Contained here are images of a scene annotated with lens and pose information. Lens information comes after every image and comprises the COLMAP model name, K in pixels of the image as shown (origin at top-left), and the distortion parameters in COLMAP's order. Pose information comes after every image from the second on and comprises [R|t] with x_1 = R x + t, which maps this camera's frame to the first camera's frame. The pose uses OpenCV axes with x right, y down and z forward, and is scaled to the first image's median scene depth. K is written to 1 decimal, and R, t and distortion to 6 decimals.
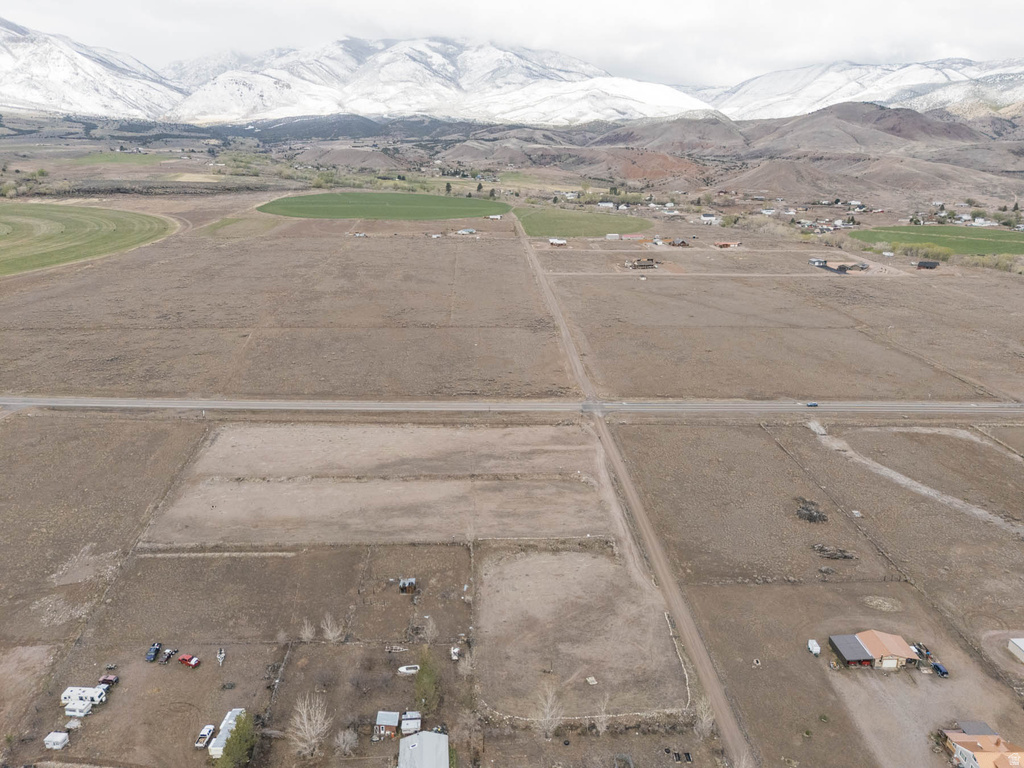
lens RADIAL K [[748.1, 0, 509.2], [0, 748.1, 376.3], [0, 0, 1]] dist [0.082544, -0.072133]
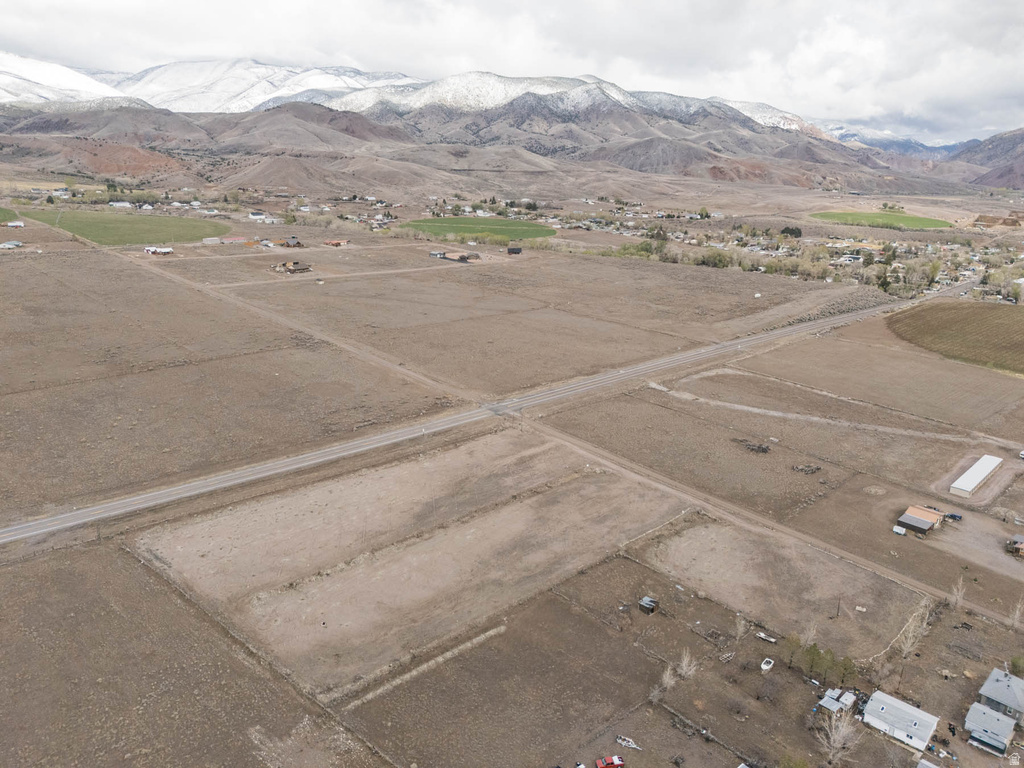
lens RADIAL K [[748.1, 0, 509.3], [0, 748.1, 376.6], [0, 0, 1]] dist [0.082544, -0.072133]
pose [[0.756056, -0.177524, 0.629972, -0.553713], [0.172687, 0.982513, 0.069621, -0.076558], [-0.631315, 0.056150, 0.773491, 0.219633]]
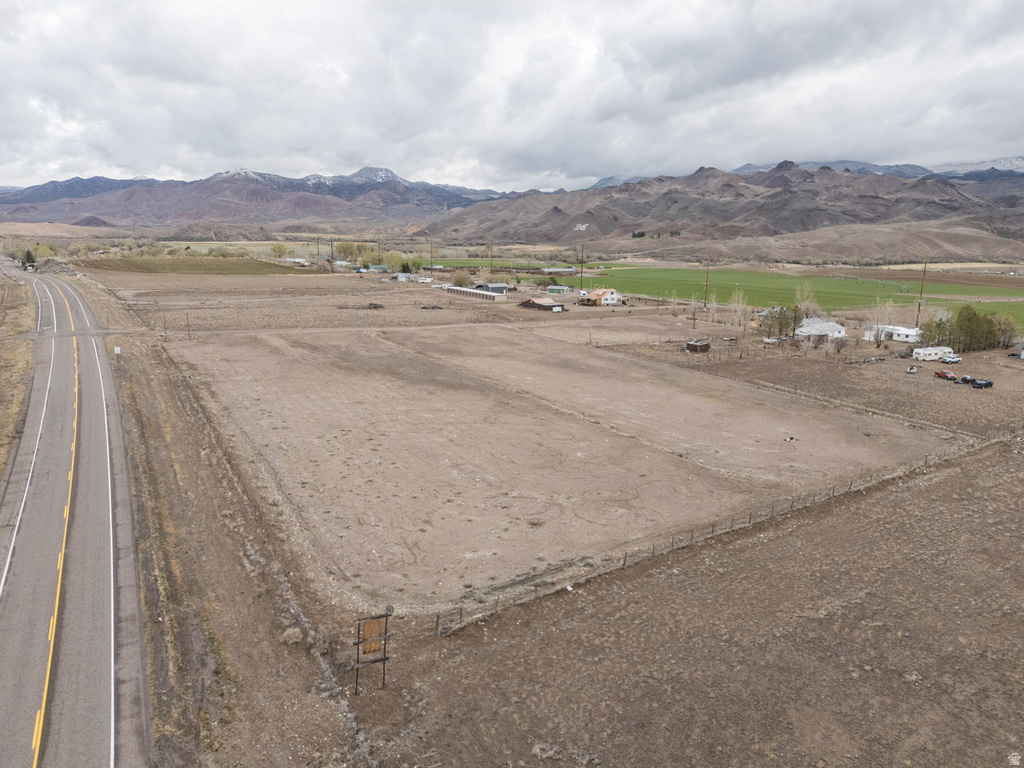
lens RADIAL K [[748.1, 0, 506.7], [0, 748.1, 387.6], [0, 0, 1]] dist [0.082544, -0.072133]
pose [[-0.488242, -0.197085, 0.850163, -0.551875], [0.238286, 0.907044, 0.347117, -0.042243], [-0.839547, 0.372059, -0.395895, 1.054441]]
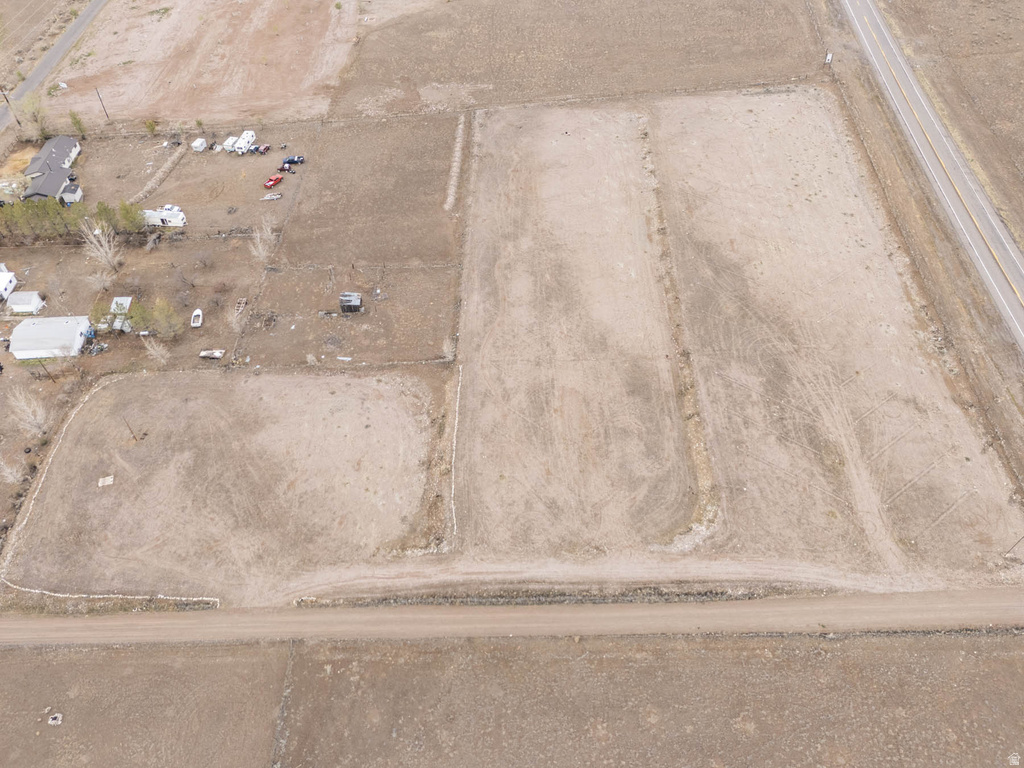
lens RADIAL K [[748.1, 0, 513.3], [0, 748.1, 390.3], [0, 0, 1]] dist [0.082544, -0.072133]
pose [[-0.034295, 0.749867, -0.660700, 0.300339], [-0.280912, 0.627204, 0.726432, -0.191556], [0.959121, 0.210512, 0.189136, 0.680865]]
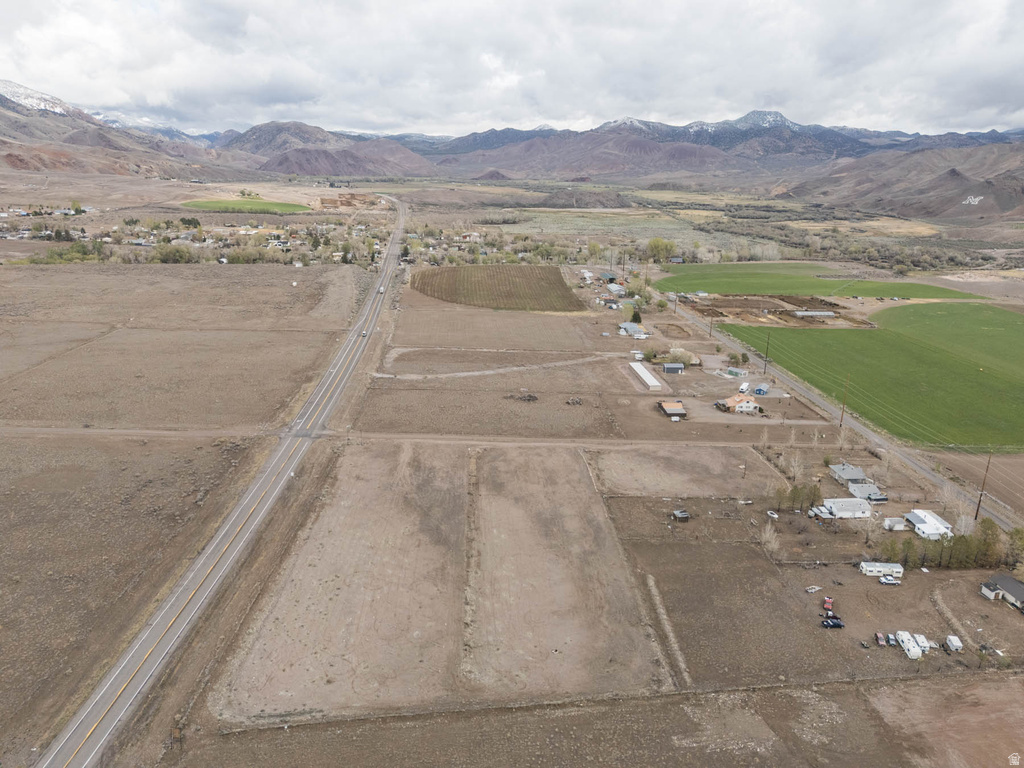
lens RADIAL K [[748.1, 0, 506.5], [0, 748.1, 379.4], [0, 0, 1]] dist [0.082544, -0.072133]
pose [[-0.020221, -0.291628, 0.956318, -0.812504], [0.270036, 0.919371, 0.286072, -0.232470], [-0.962638, 0.264025, 0.060159, 0.751045]]
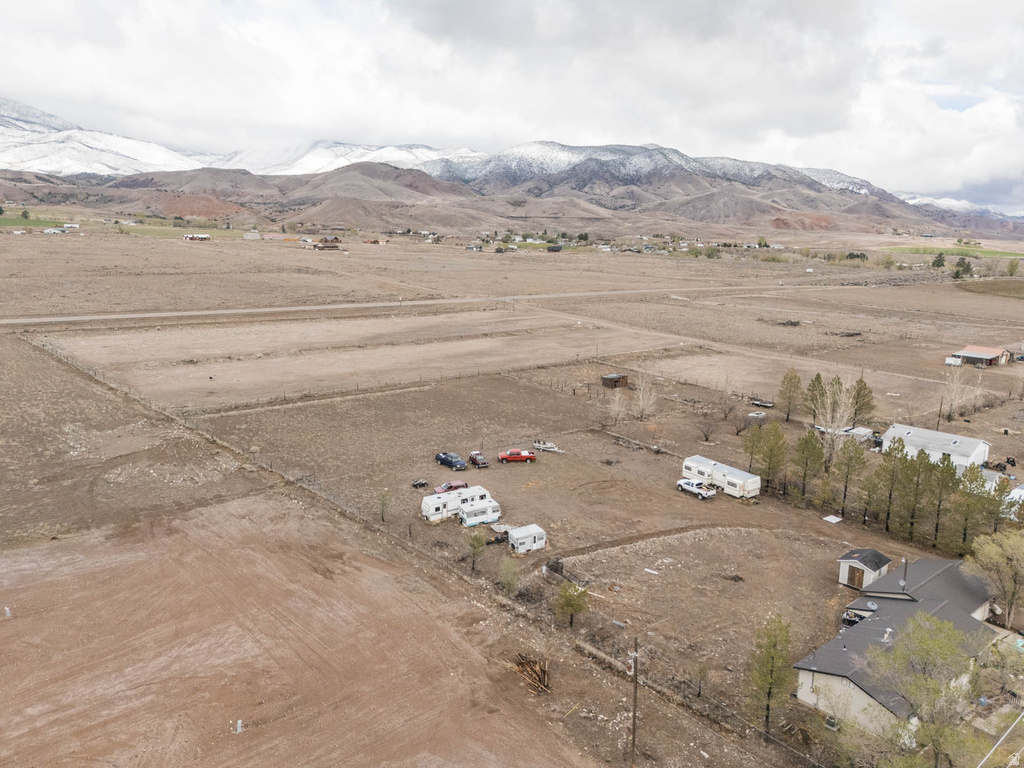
lens RADIAL K [[748.1, 0, 509.7], [0, 748.1, 378.9], [0, 0, 1]] dist [0.082544, -0.072133]
pose [[0.809395, -0.107634, 0.577316, -0.445349], [0.157096, 0.986918, -0.036249, 0.189113], [-0.565862, 0.120034, 0.815715, 0.277586]]
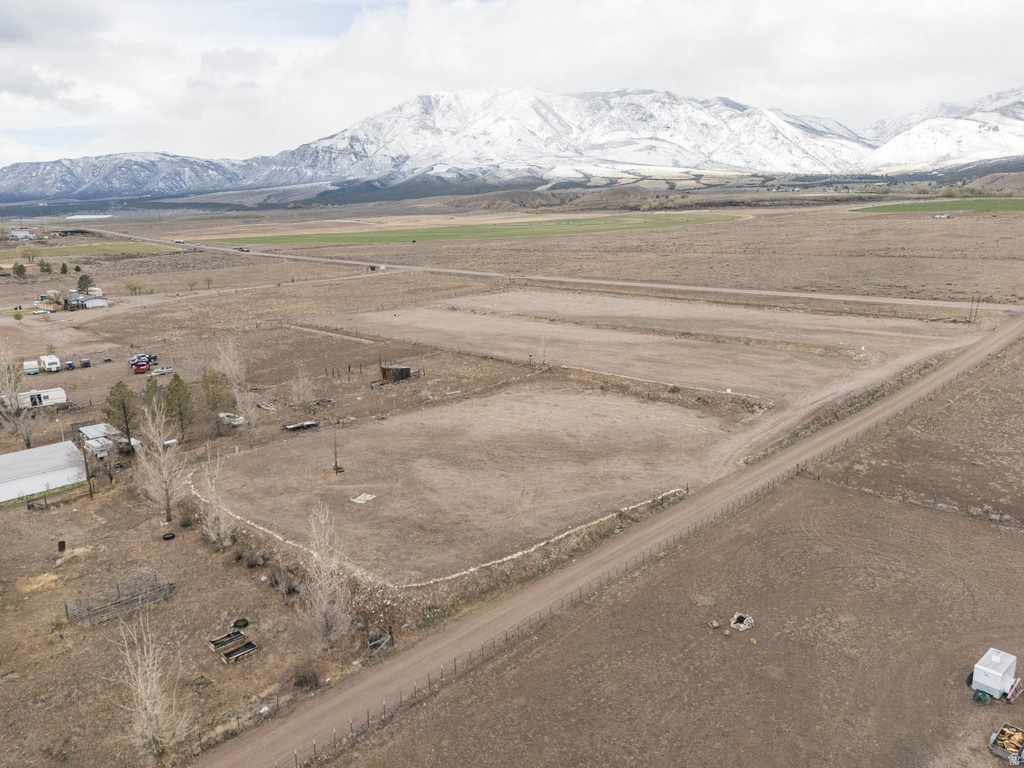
lens RADIAL K [[748.1, 0, 508.7], [0, 748.1, 372.9], [0, 0, 1]] dist [0.082544, -0.072133]
pose [[0.676286, 0.137751, -0.723644, 0.275121], [-0.195691, 0.980658, 0.003792, 0.168388], [0.710170, 0.139046, 0.690163, 0.402380]]
